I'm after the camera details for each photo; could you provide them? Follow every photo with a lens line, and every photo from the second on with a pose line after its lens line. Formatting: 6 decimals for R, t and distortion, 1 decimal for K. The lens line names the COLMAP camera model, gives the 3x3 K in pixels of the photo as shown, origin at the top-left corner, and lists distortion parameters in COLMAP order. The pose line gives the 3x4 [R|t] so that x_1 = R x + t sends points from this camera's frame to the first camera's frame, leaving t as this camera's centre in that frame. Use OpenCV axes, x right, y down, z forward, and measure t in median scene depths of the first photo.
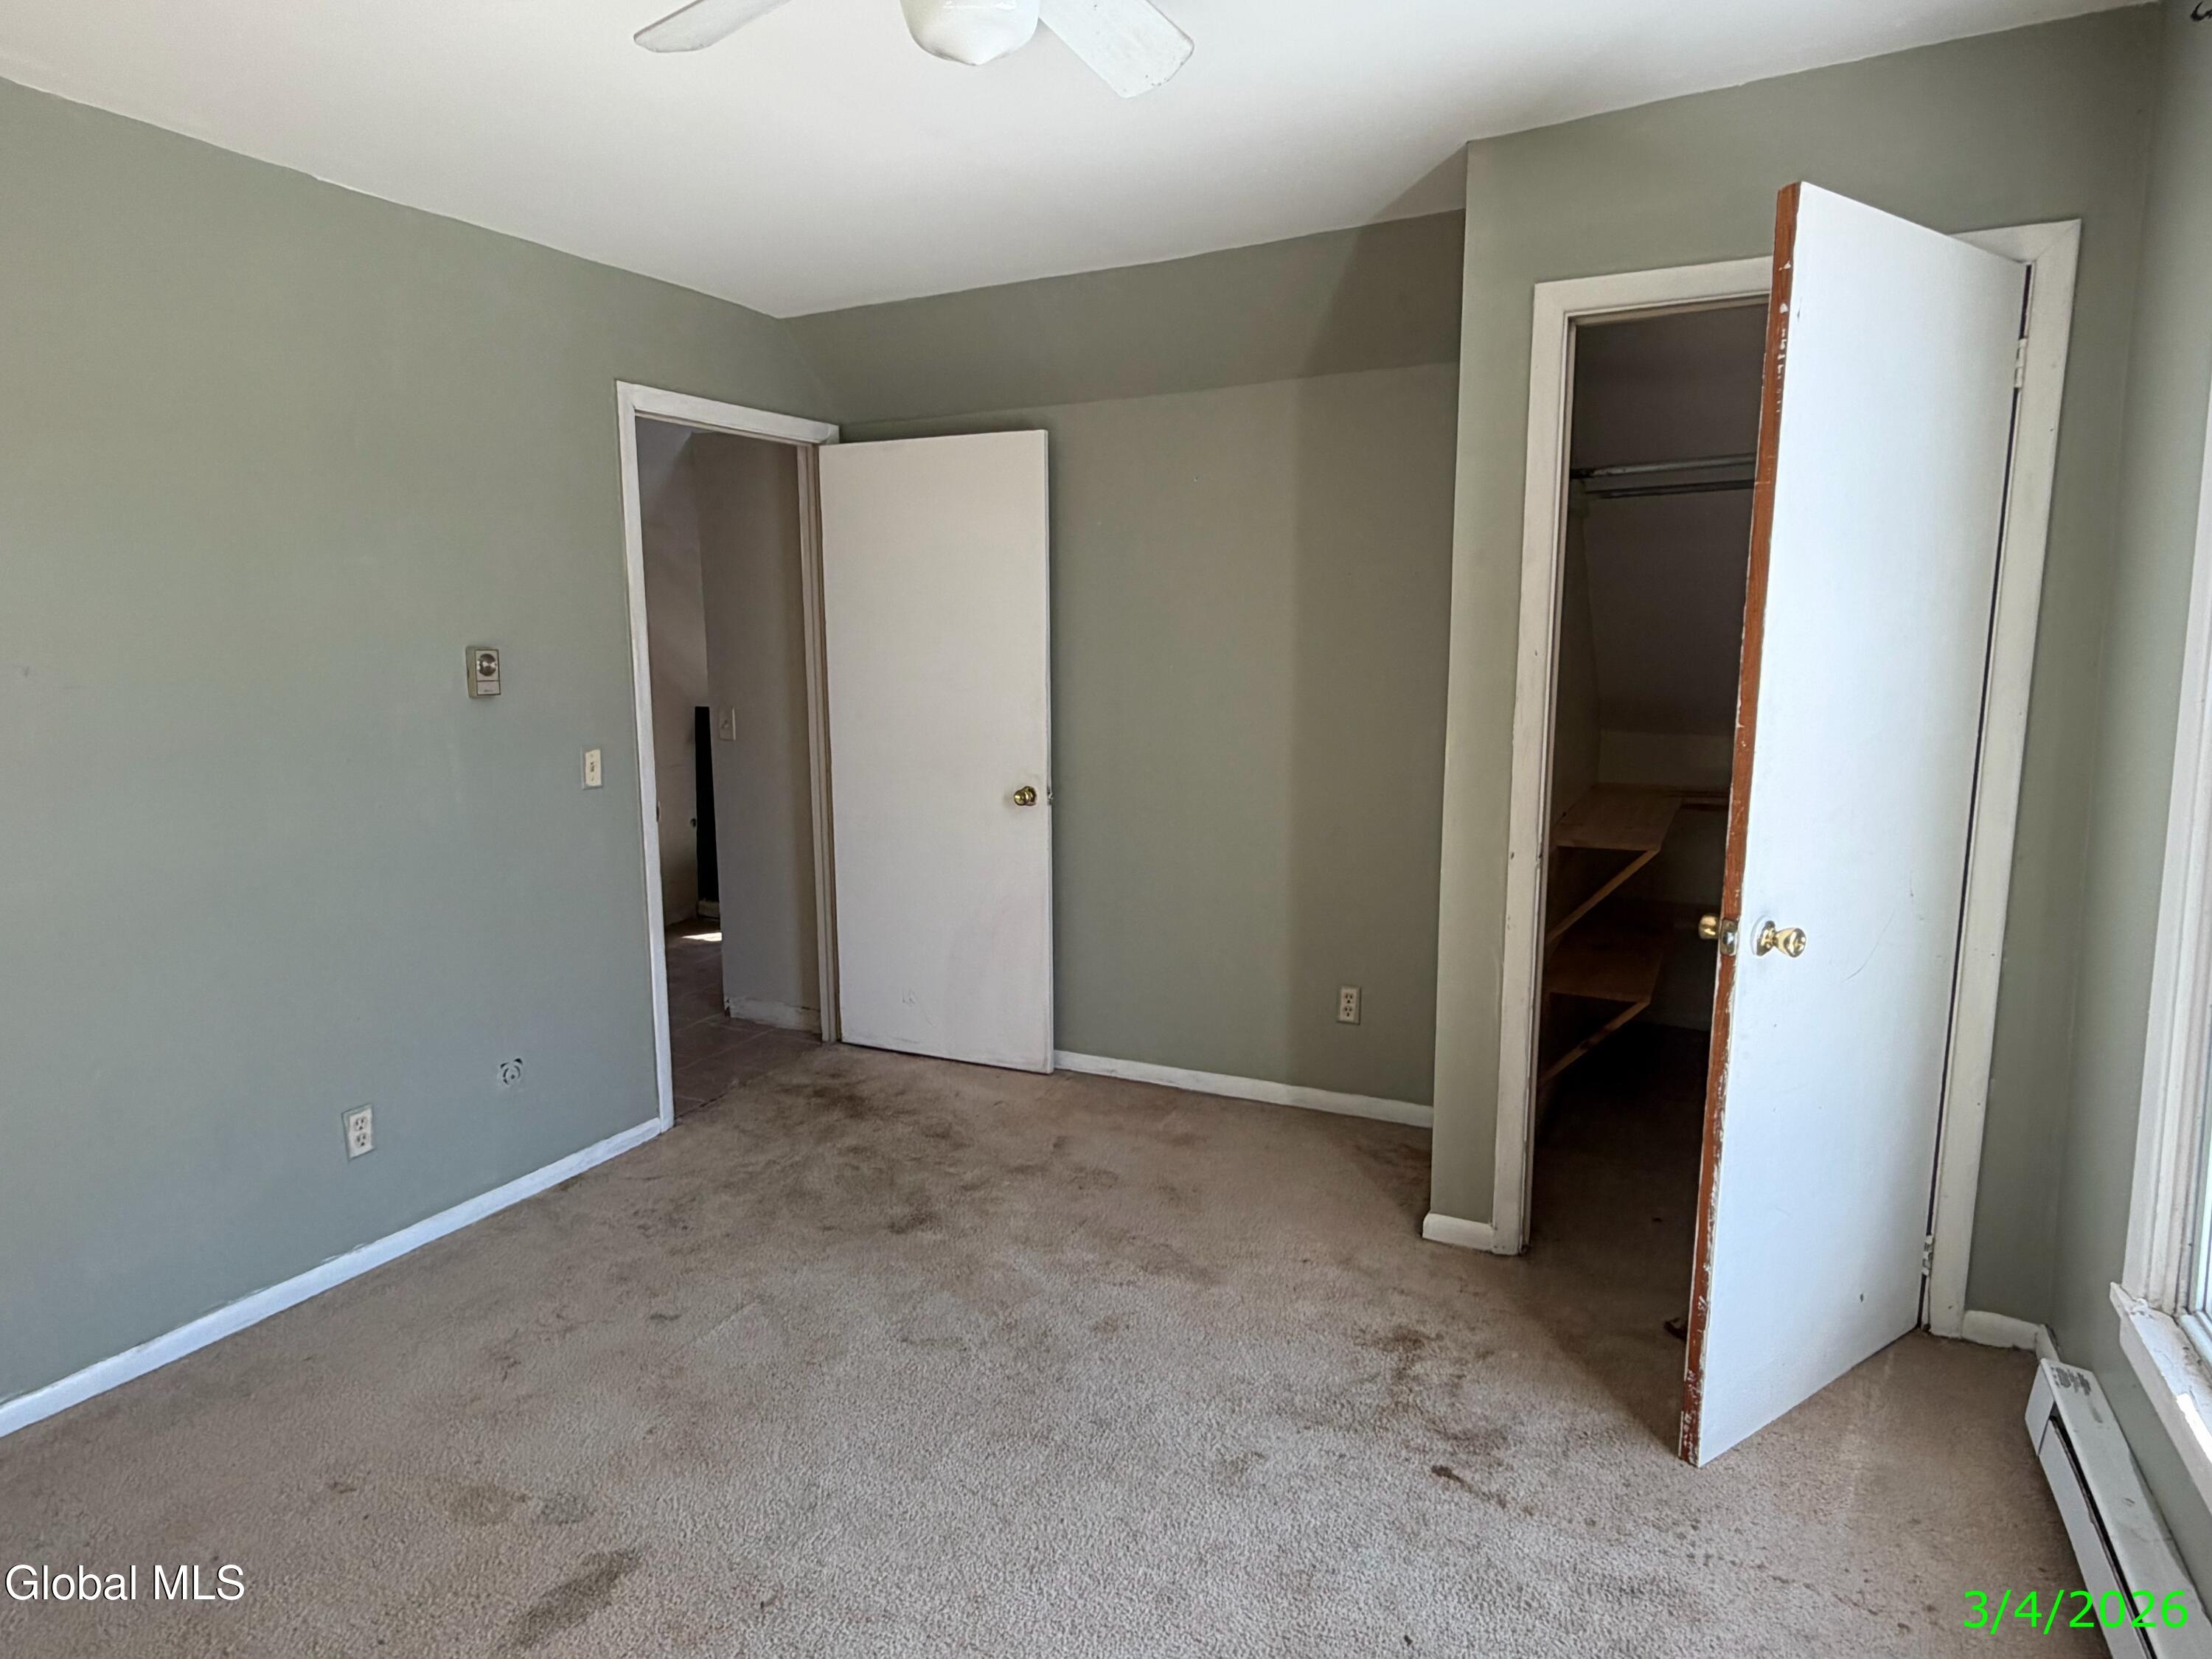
lens RADIAL K [[1279.2, 0, 1104.3], [0, 1279.2, 824.4], [0, 0, 1]] dist [-0.000040, 0.002137]
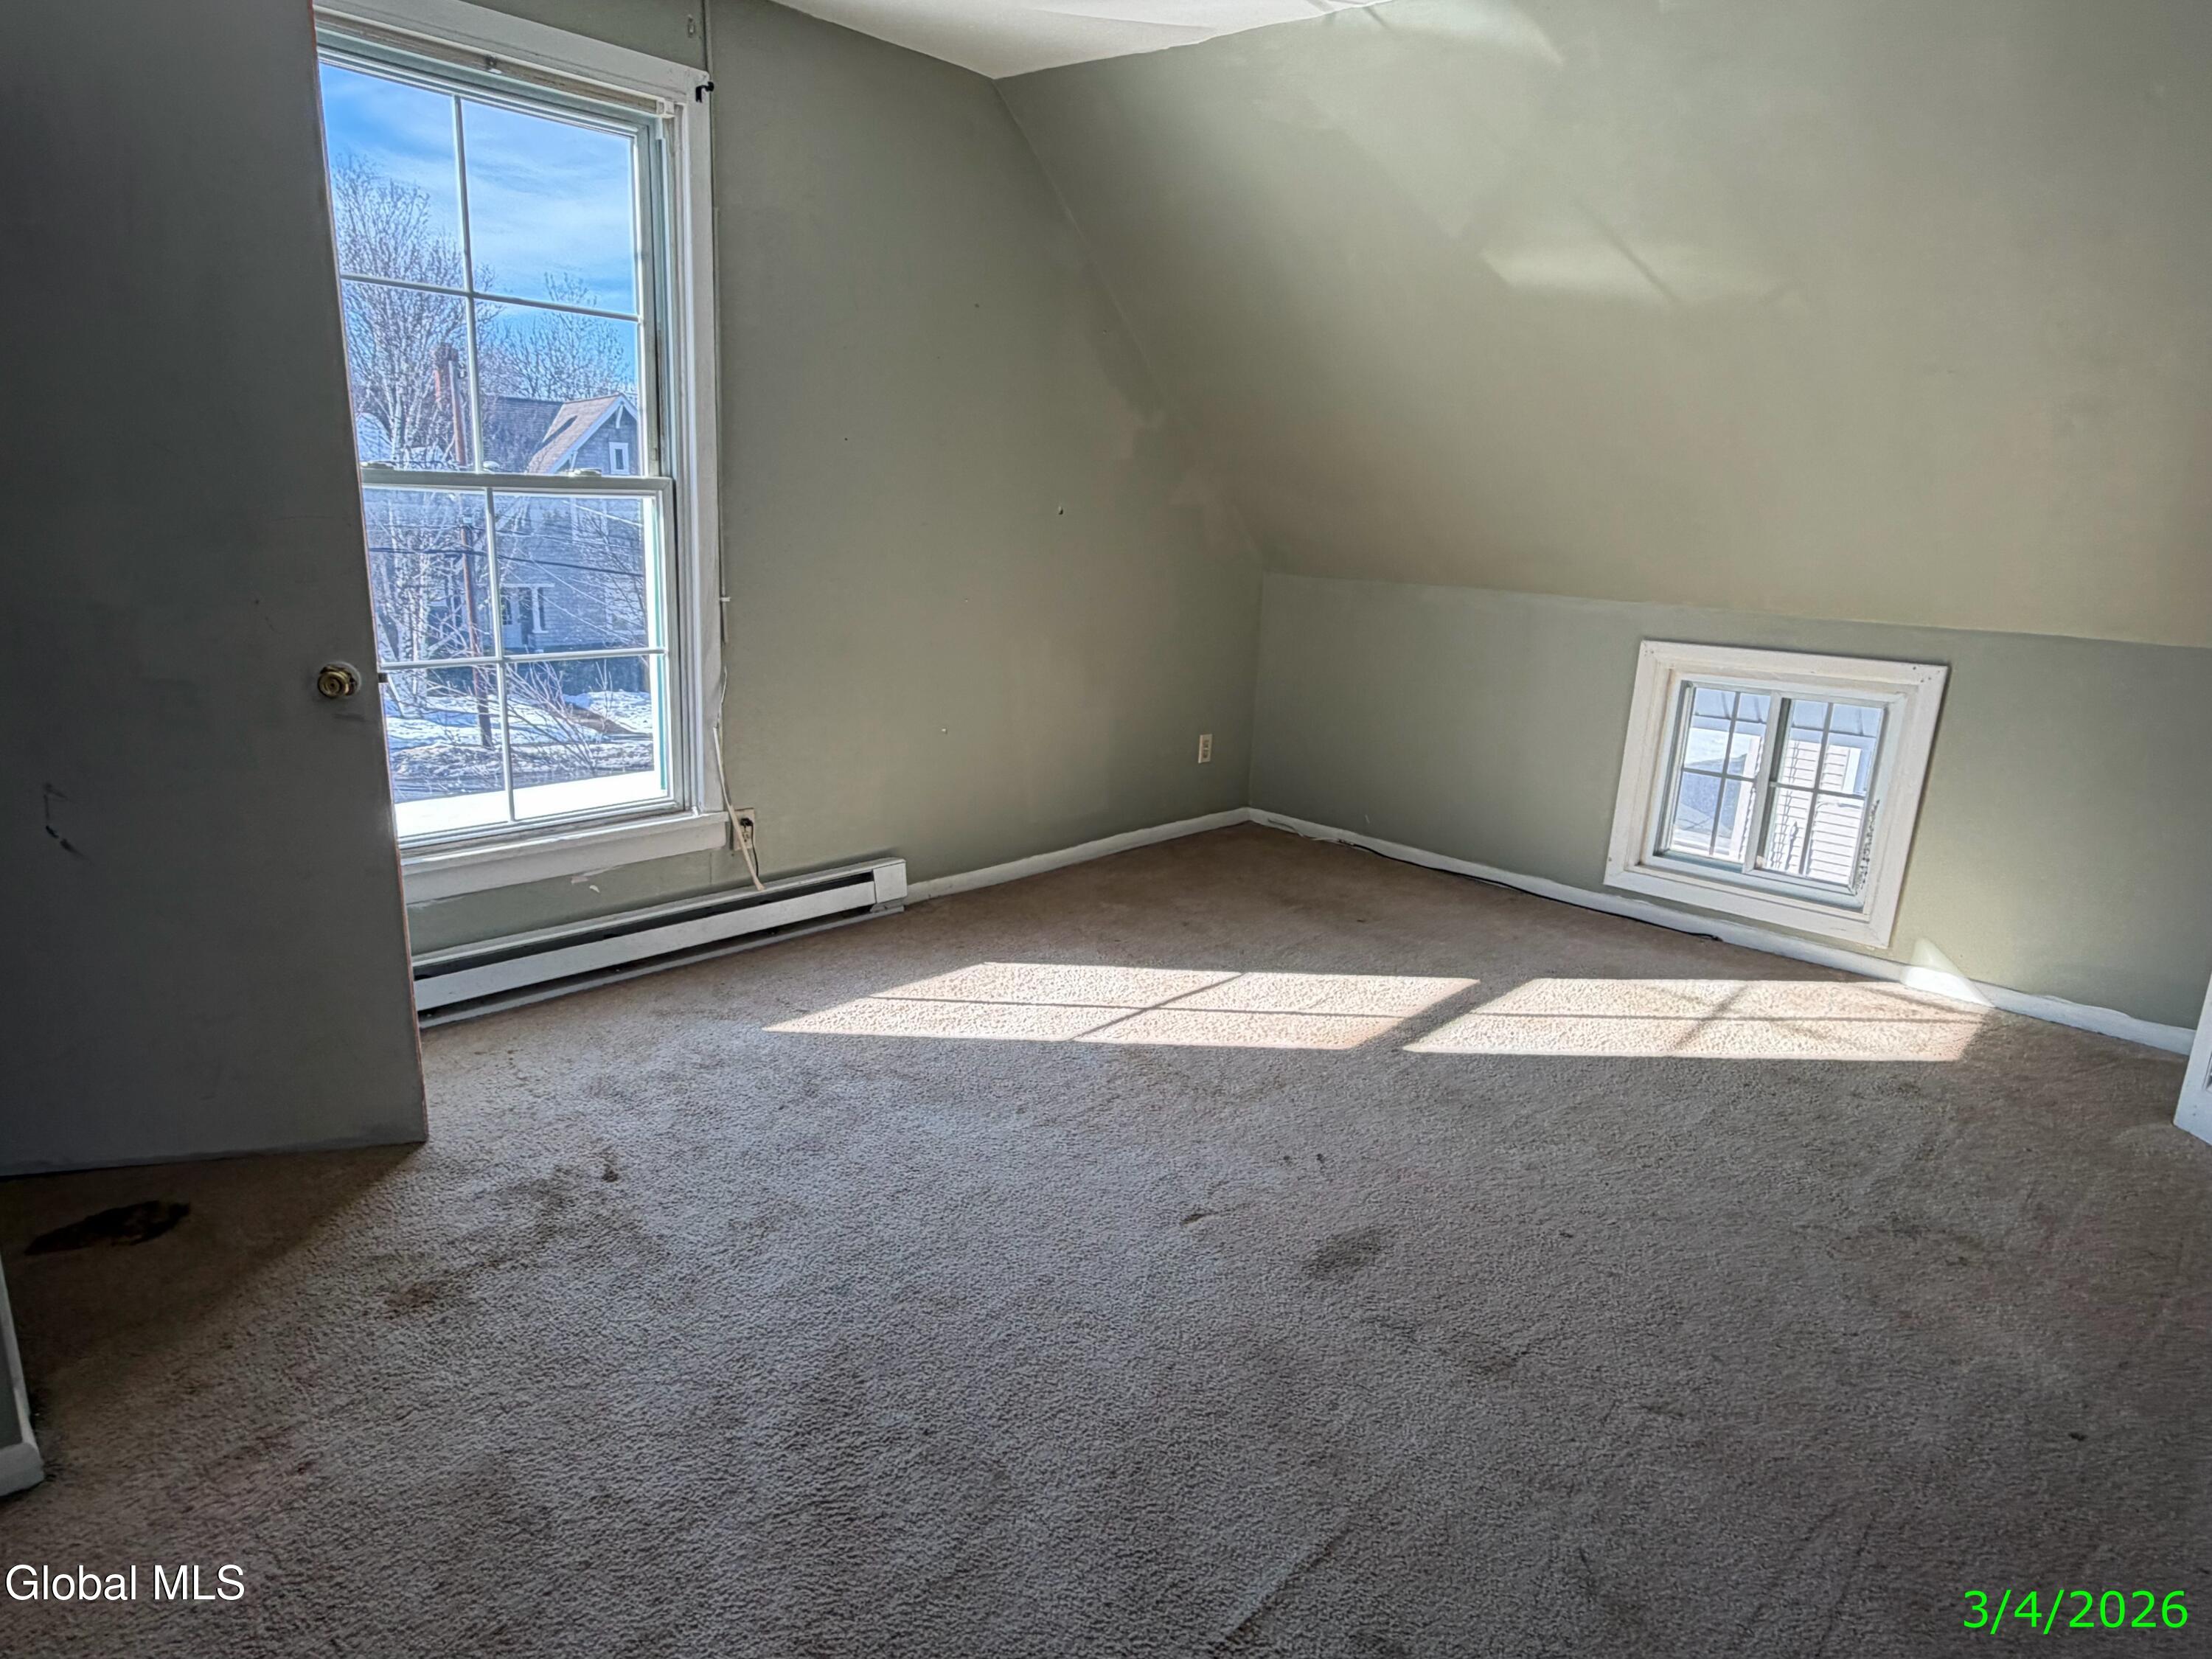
lens RADIAL K [[1279.2, 0, 1103.8], [0, 1279.2, 825.5], [0, 0, 1]] dist [-0.000040, 0.002137]
pose [[-0.951090, -0.101231, 0.291857, -0.423711], [0.016114, 0.927239, 0.374123, -0.184841], [-0.308494, 0.360528, -0.880256, 1.661527]]
